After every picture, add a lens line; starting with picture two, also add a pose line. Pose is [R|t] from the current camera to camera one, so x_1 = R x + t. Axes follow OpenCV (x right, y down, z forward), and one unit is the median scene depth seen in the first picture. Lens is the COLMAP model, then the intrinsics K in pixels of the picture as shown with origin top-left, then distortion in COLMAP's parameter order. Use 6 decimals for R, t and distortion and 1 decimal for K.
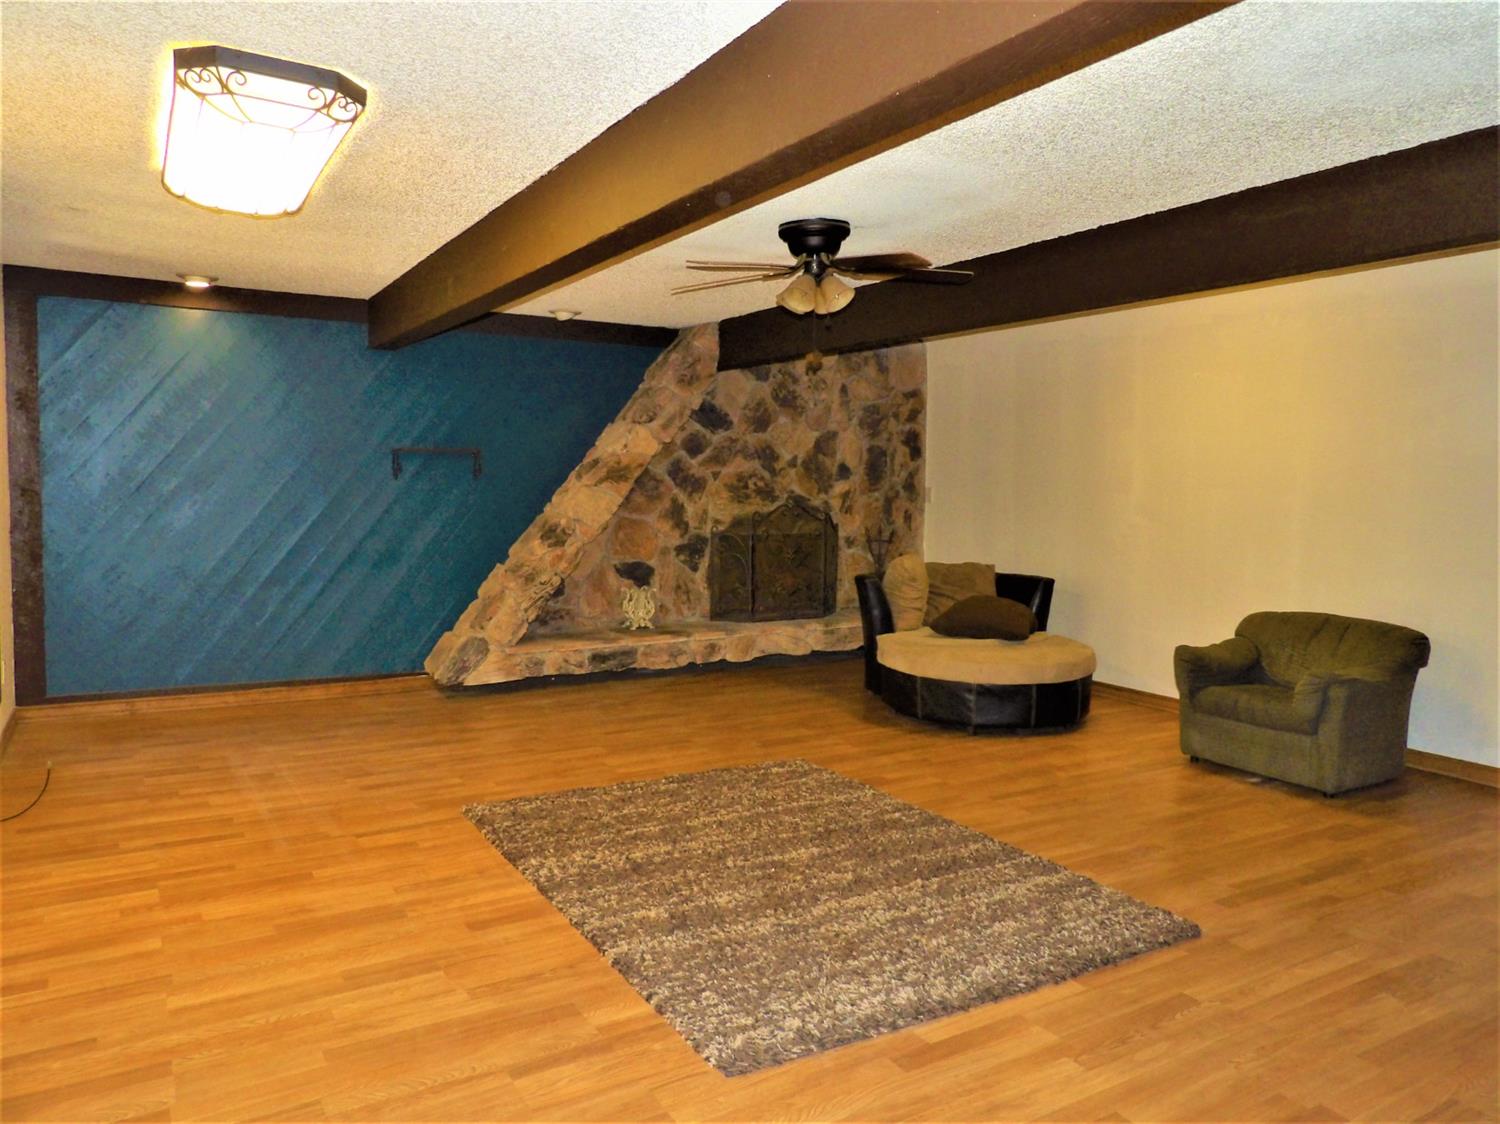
lens RADIAL K [[1068.0, 0, 749.4], [0, 1068.0, 566.6], [0, 0, 1]] dist [-0.020801, 0.021779]
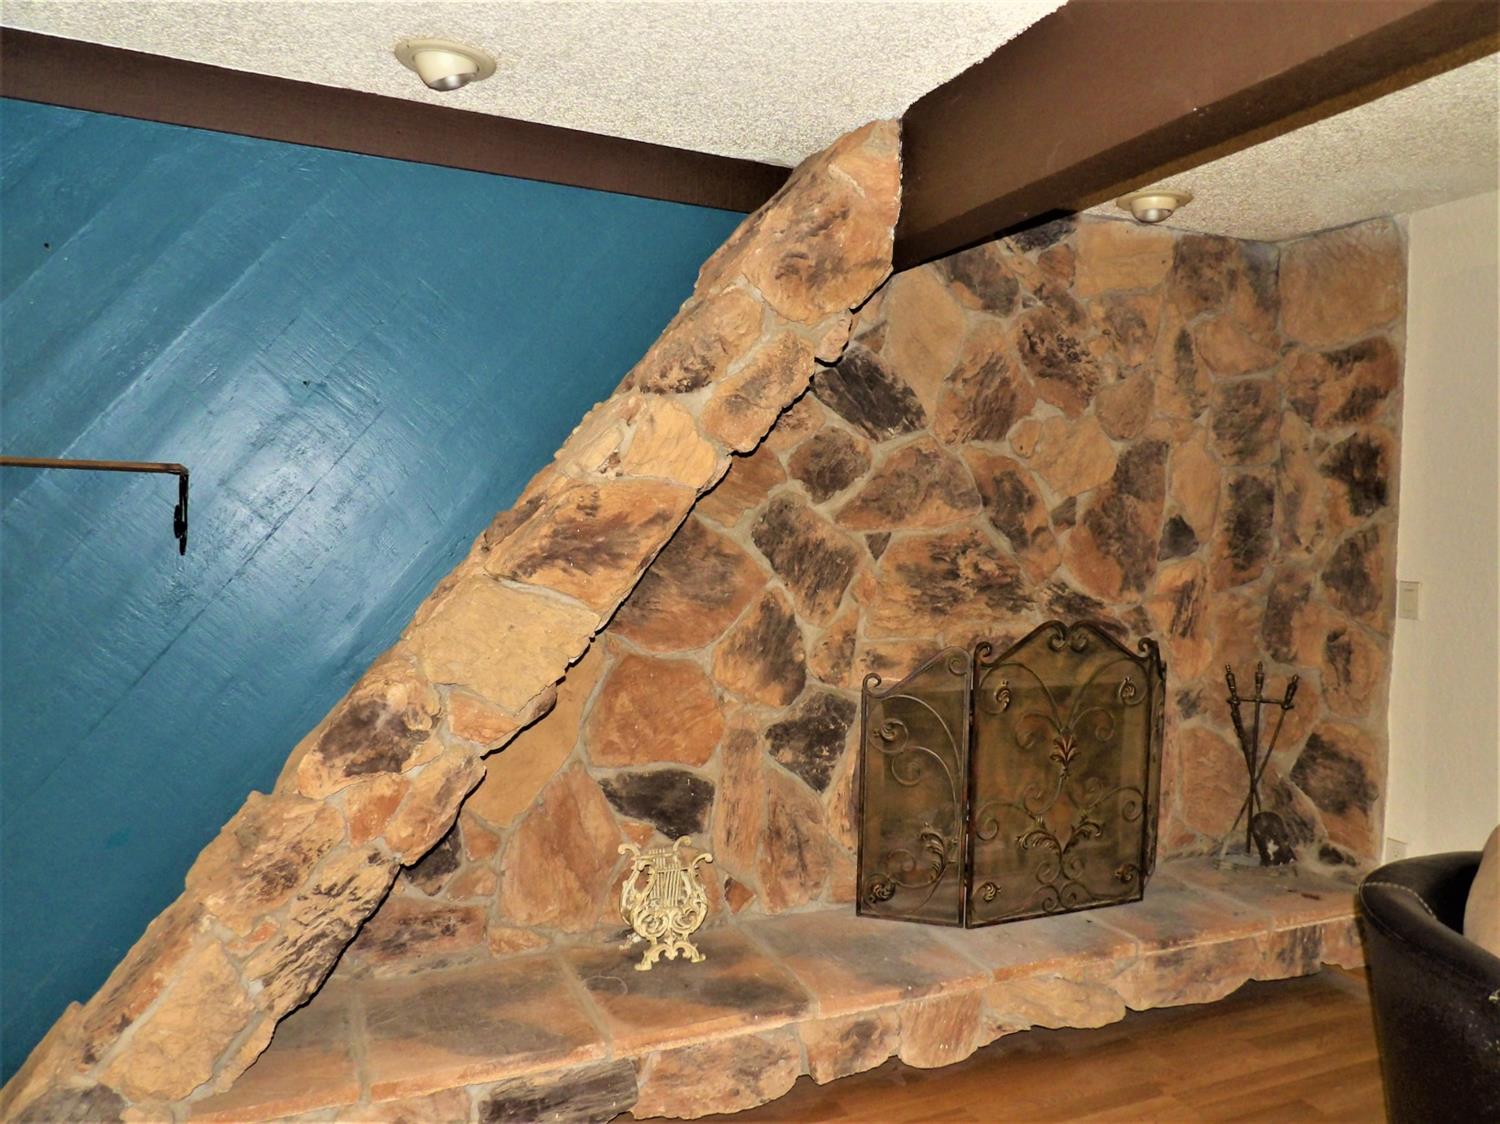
lens RADIAL K [[1068.0, 0, 745.7], [0, 1068.0, 564.3], [0, 0, 1]] dist [-0.020801, 0.021779]
pose [[0.991346, 0.018950, -0.129898, -0.028768], [-0.025133, 0.998620, -0.046119, -0.059072], [0.128845, 0.048985, 0.990454, 0.606858]]
